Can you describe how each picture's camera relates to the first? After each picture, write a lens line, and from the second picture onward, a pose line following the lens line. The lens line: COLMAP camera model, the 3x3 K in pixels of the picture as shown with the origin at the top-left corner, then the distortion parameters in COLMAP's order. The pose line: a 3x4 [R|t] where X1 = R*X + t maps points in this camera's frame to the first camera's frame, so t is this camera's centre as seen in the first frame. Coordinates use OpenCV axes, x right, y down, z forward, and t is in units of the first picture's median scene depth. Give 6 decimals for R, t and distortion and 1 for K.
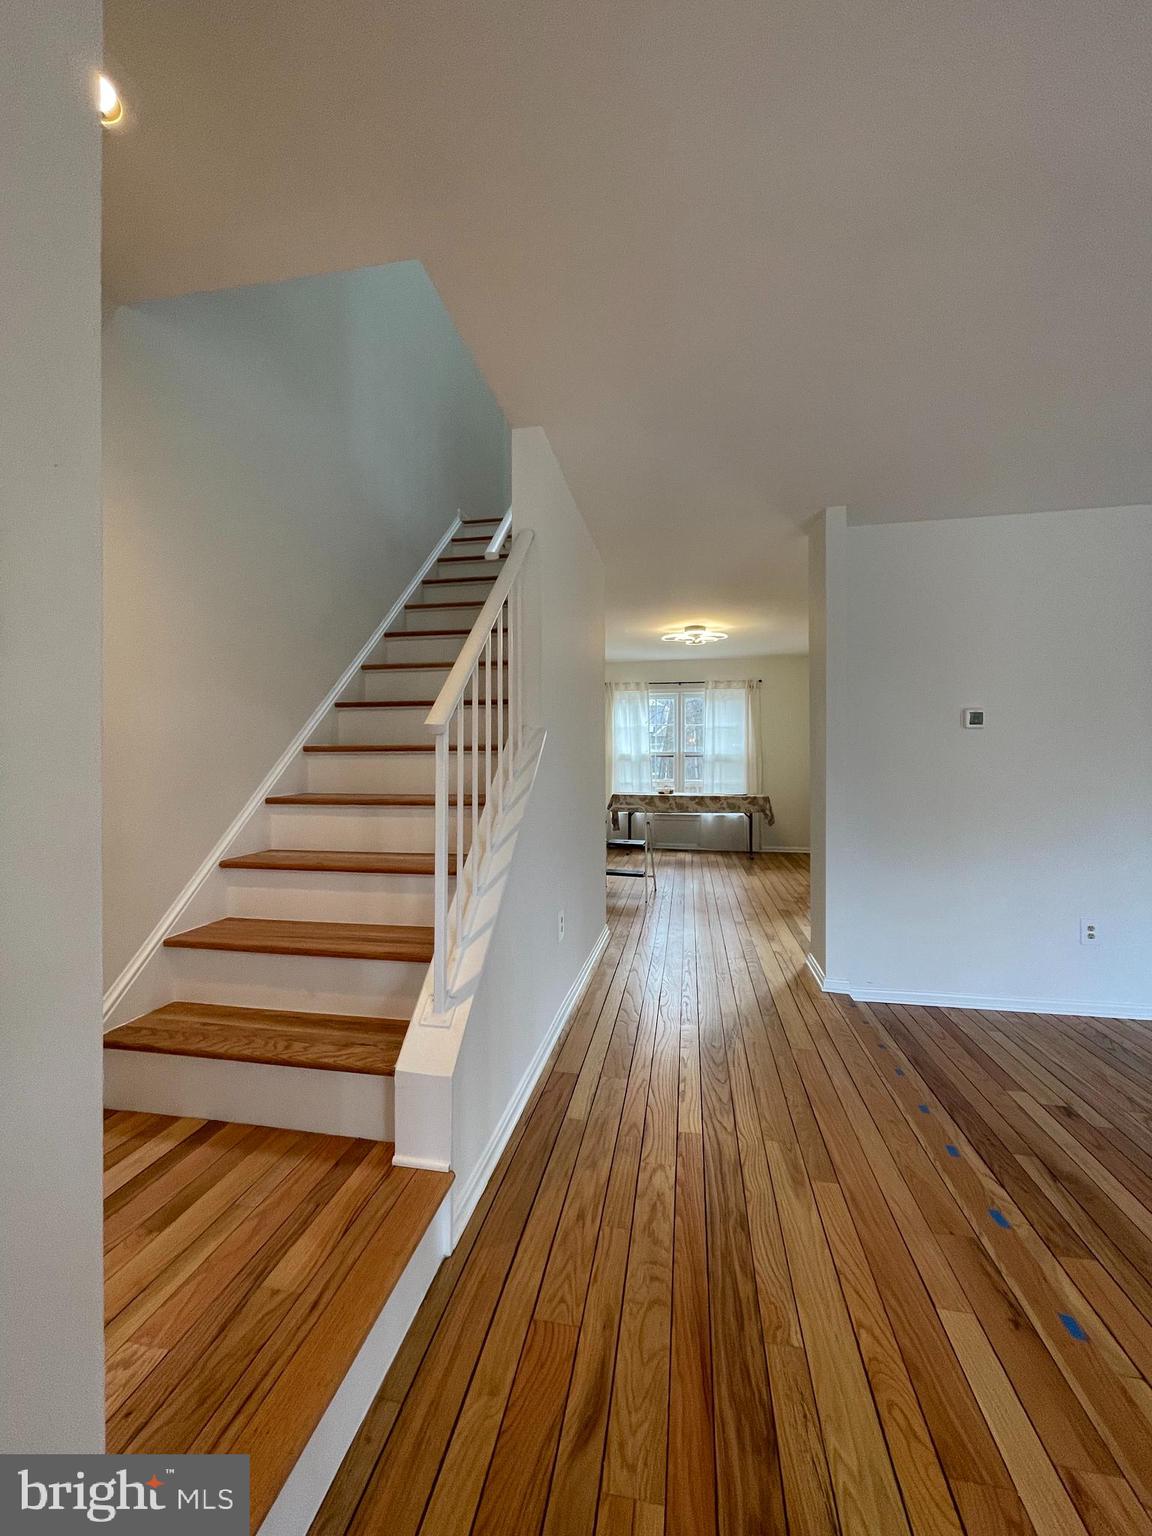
lens RADIAL K [[620.6, 0, 573.8], [0, 620.6, 763.9], [0, 0, 1]] dist [-0.002017, 0.000873]
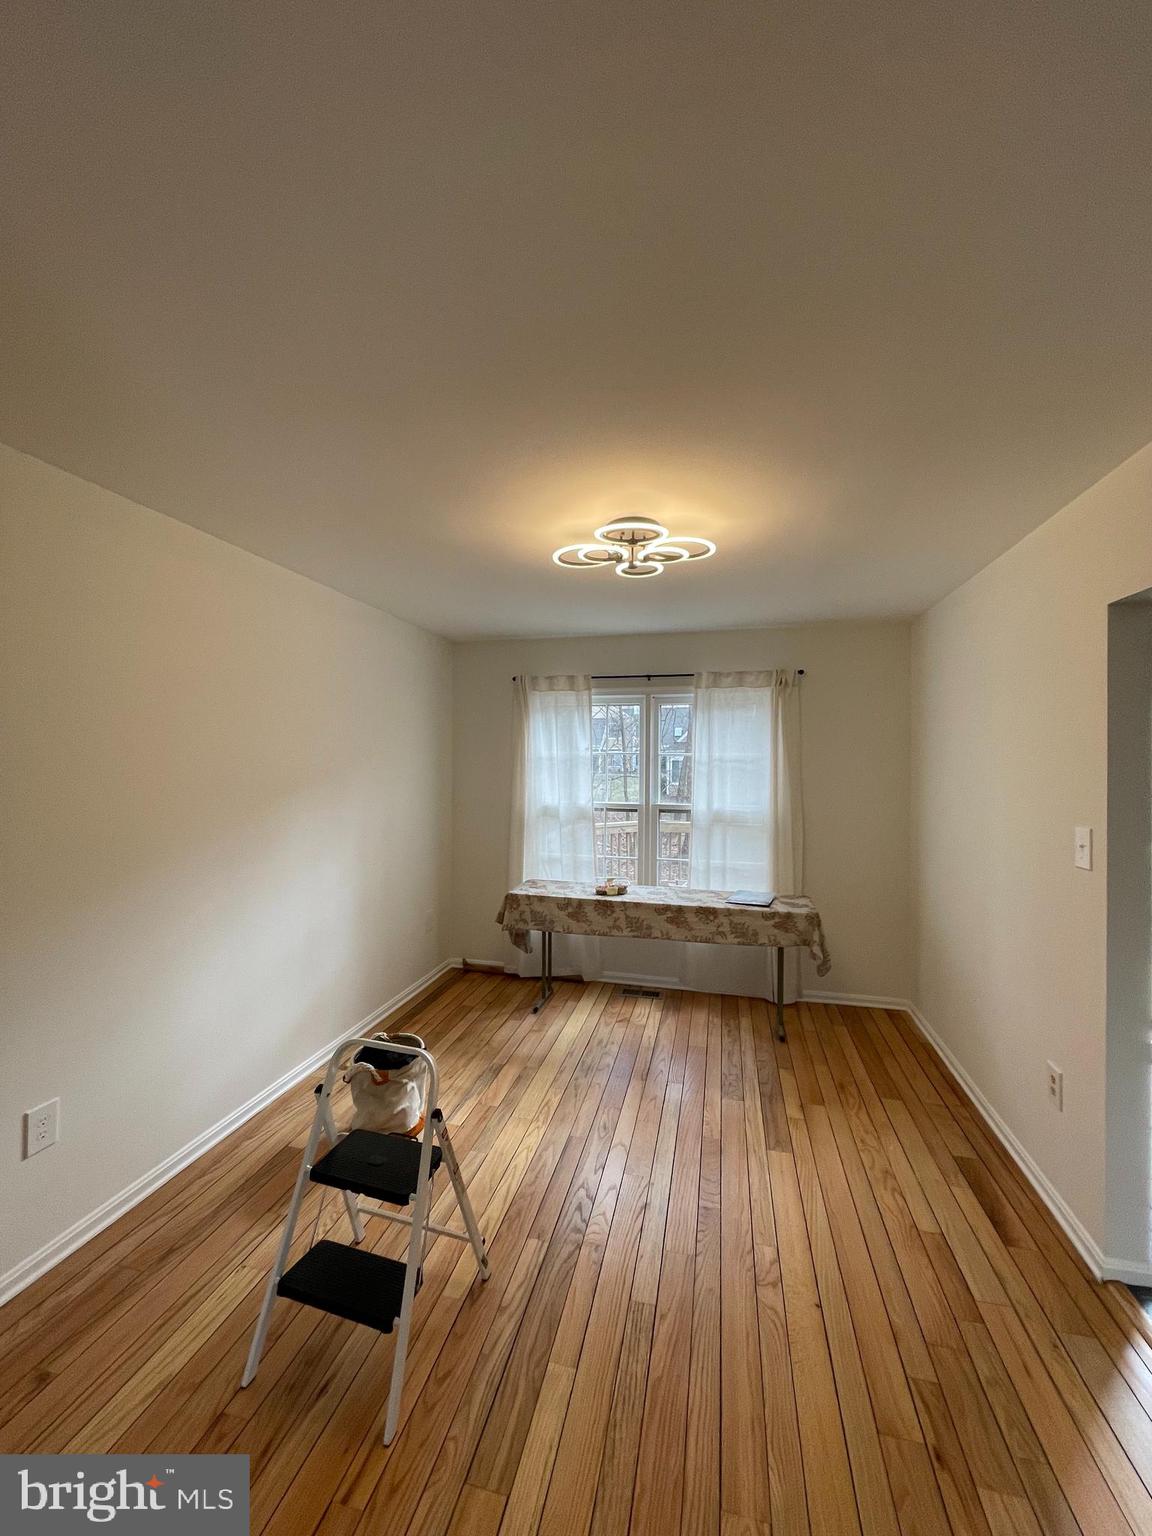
lens RADIAL K [[620.6, 0, 573.8], [0, 620.6, 763.9], [0, 0, 1]] dist [-0.002017, 0.000873]
pose [[0.998590, 0.005086, -0.052840, 0.441045], [-0.005012, 0.999986, 0.001532, -0.180135], [0.052847, -0.001265, 0.998602, 1.500137]]
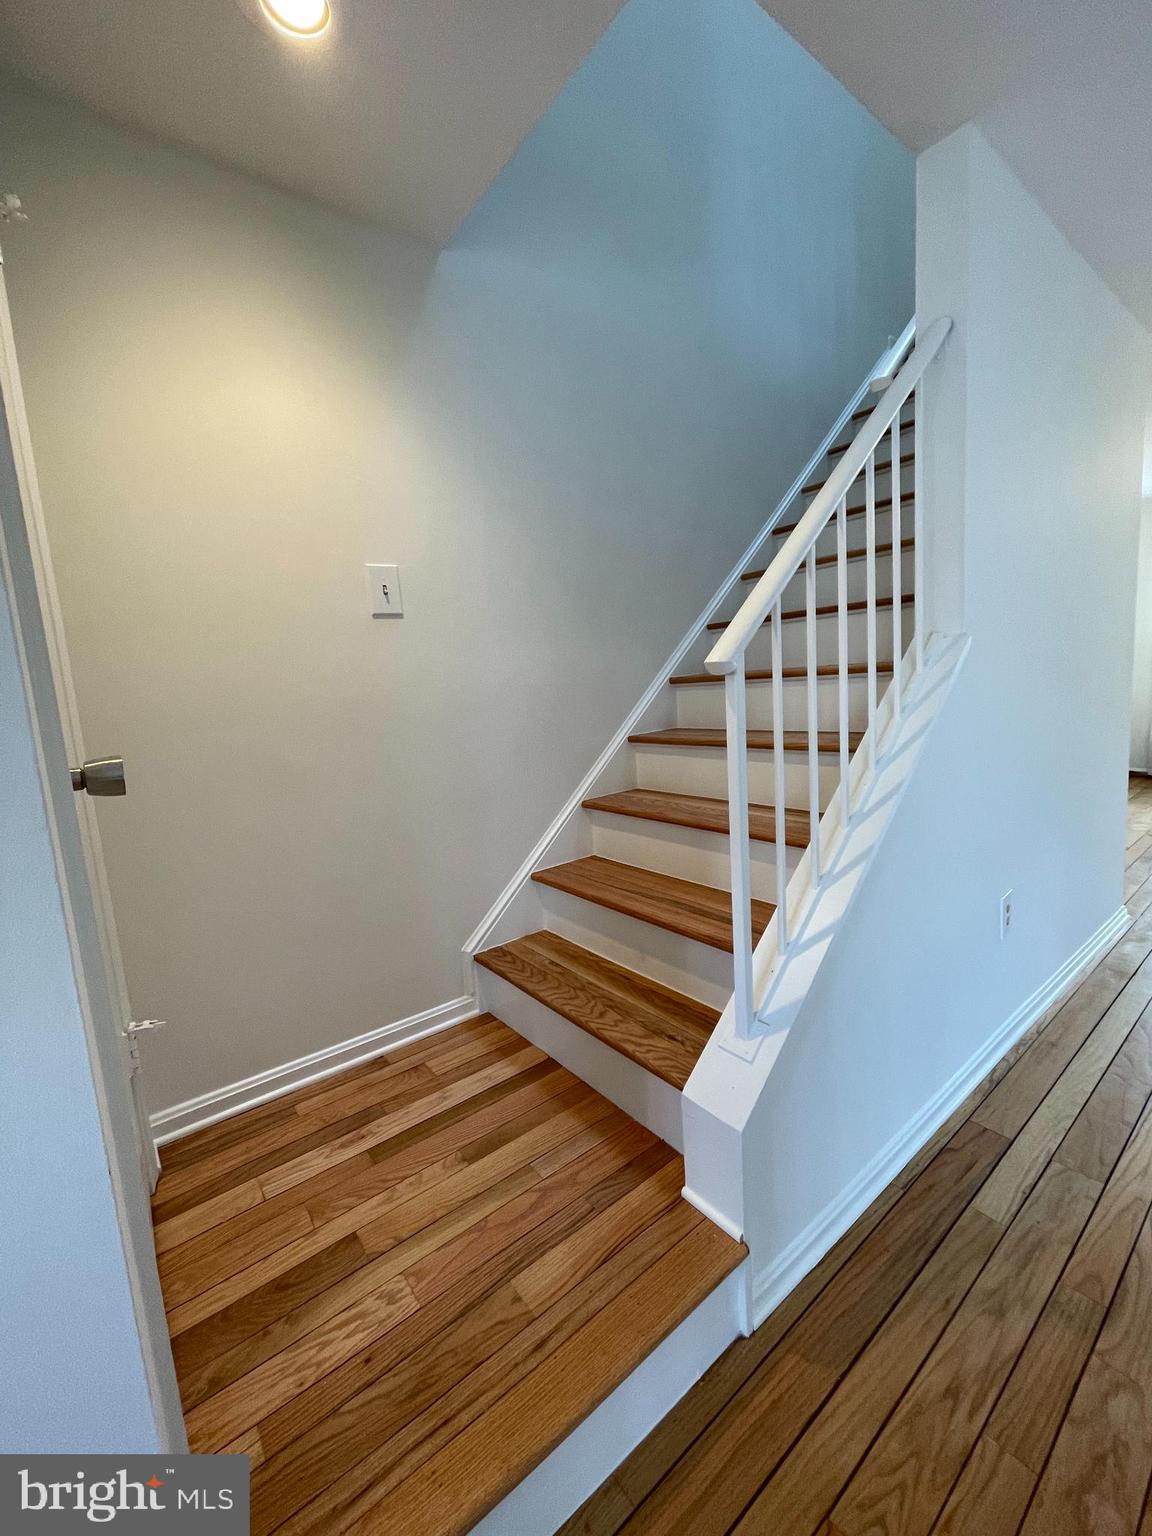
lens RADIAL K [[621.4, 0, 571.4], [0, 621.4, 764.2], [0, 0, 1]] dist [-0.007432, 0.001007]
pose [[0.747347, 0.036261, -0.663444, 0.076018], [0.062058, 0.990335, 0.124034, -0.026110], [0.661530, -0.133869, 0.737874, 0.212707]]
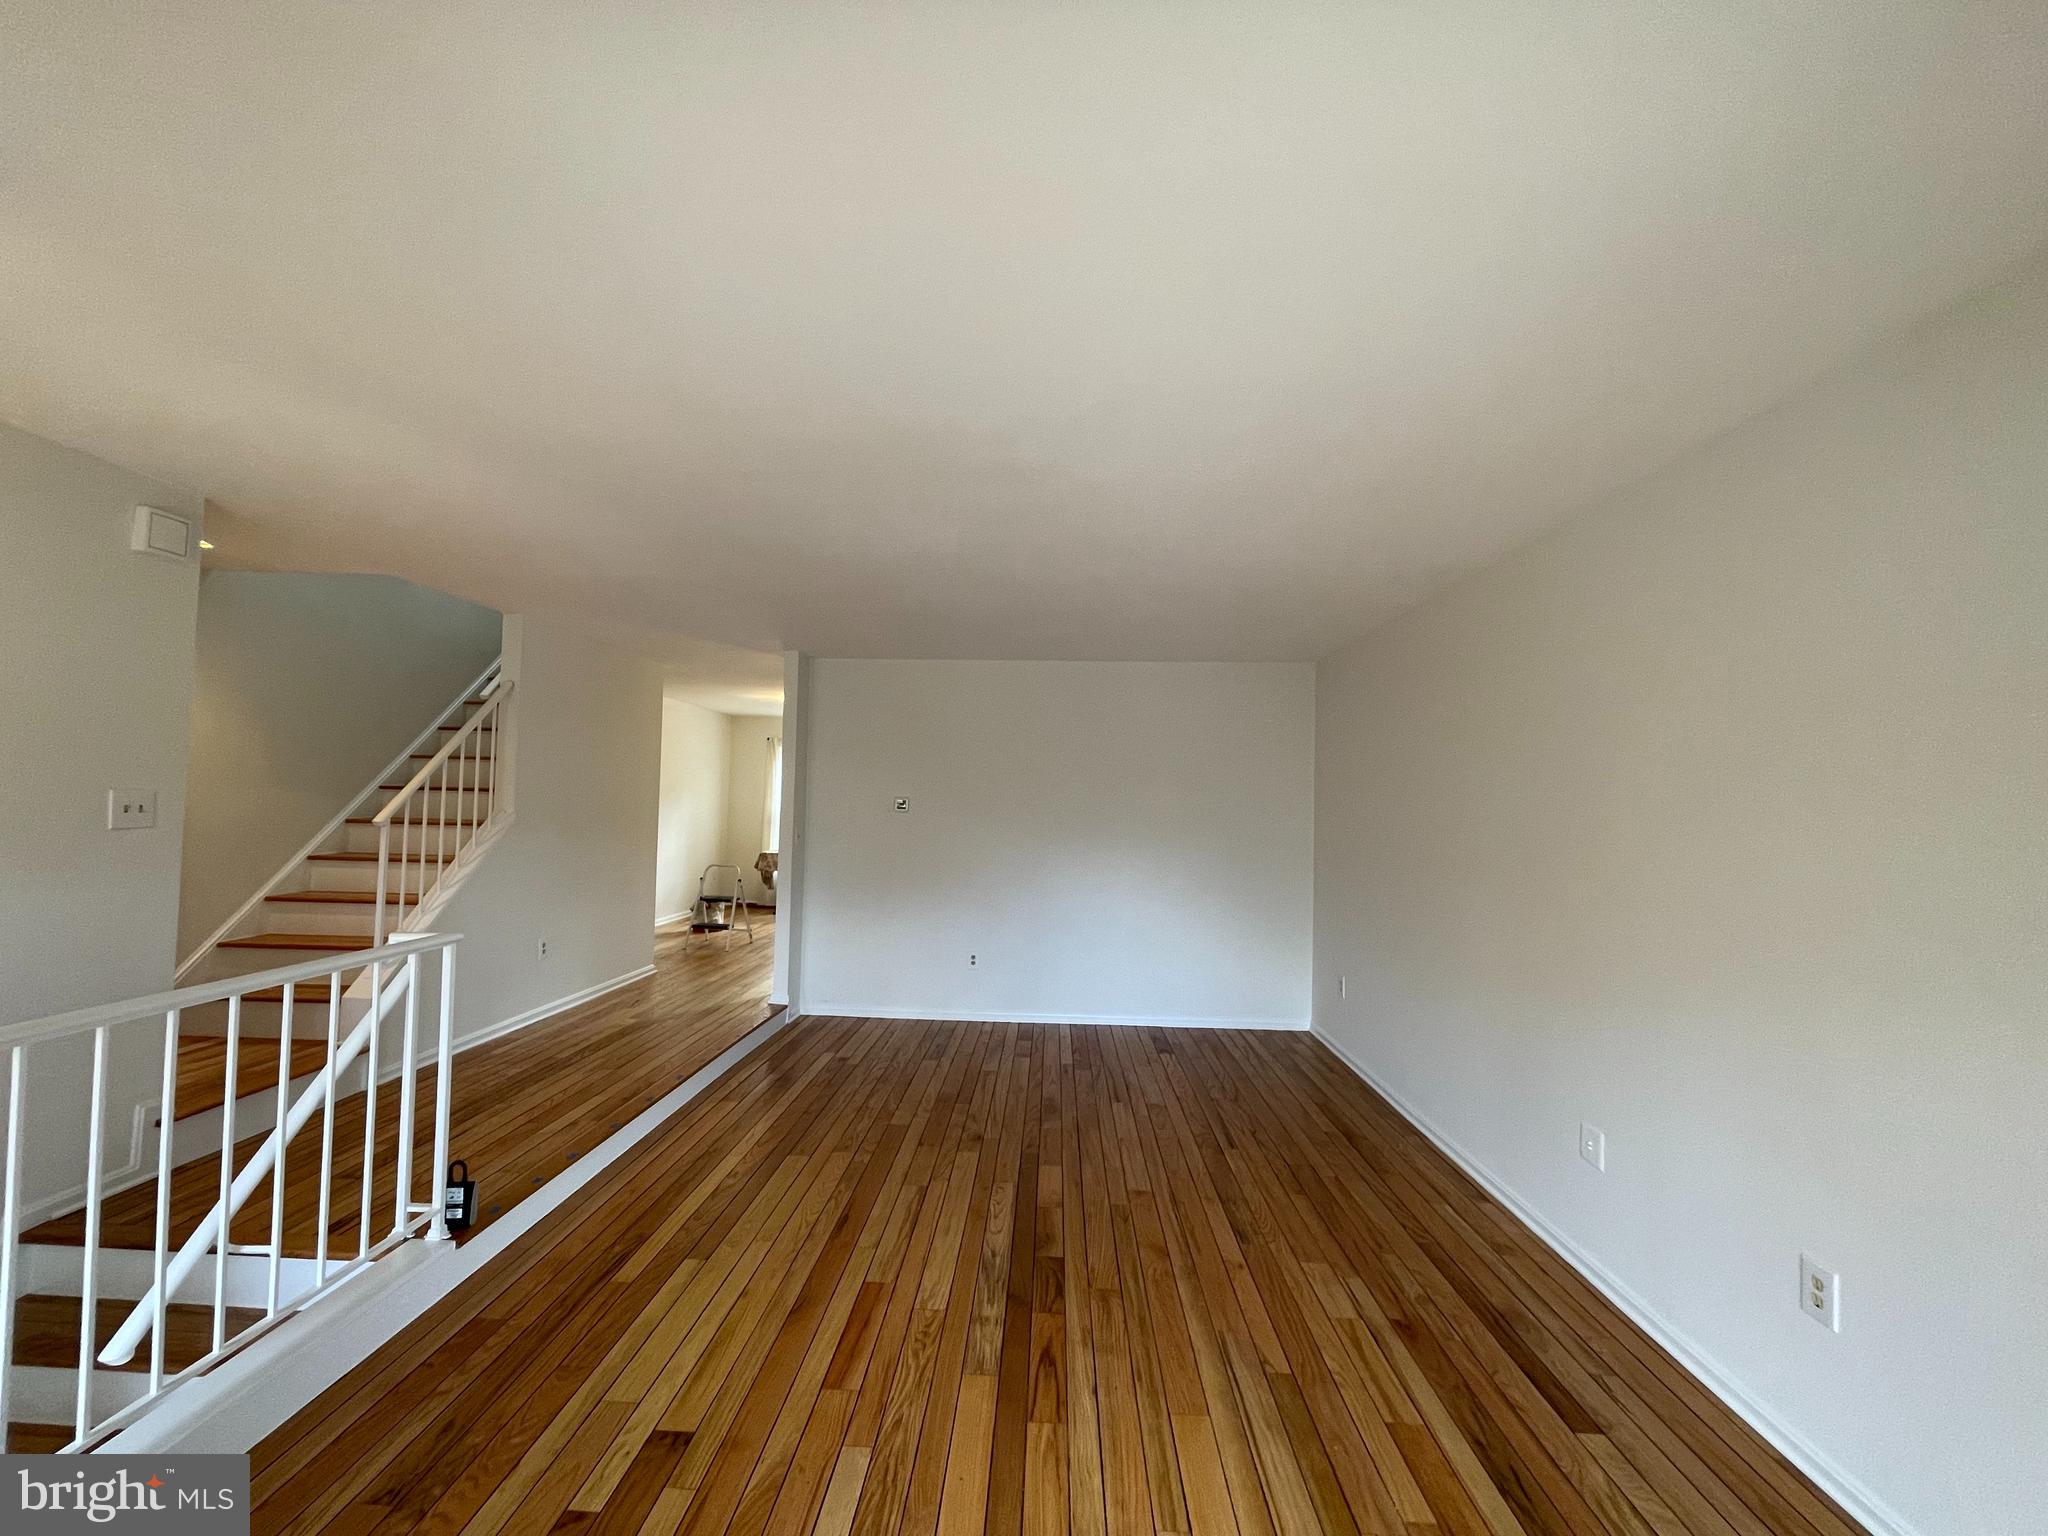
lens RADIAL K [[828.5, 0, 1015.9], [0, 828.5, 768.3], [0, 0, 1]] dist [-0.007432, 0.001007]
pose [[0.990198, 0.030674, 0.136261, 0.869737], [-0.024480, 0.998599, -0.046903, -0.097329], [-0.137509, 0.043108, 0.989562, -1.149445]]
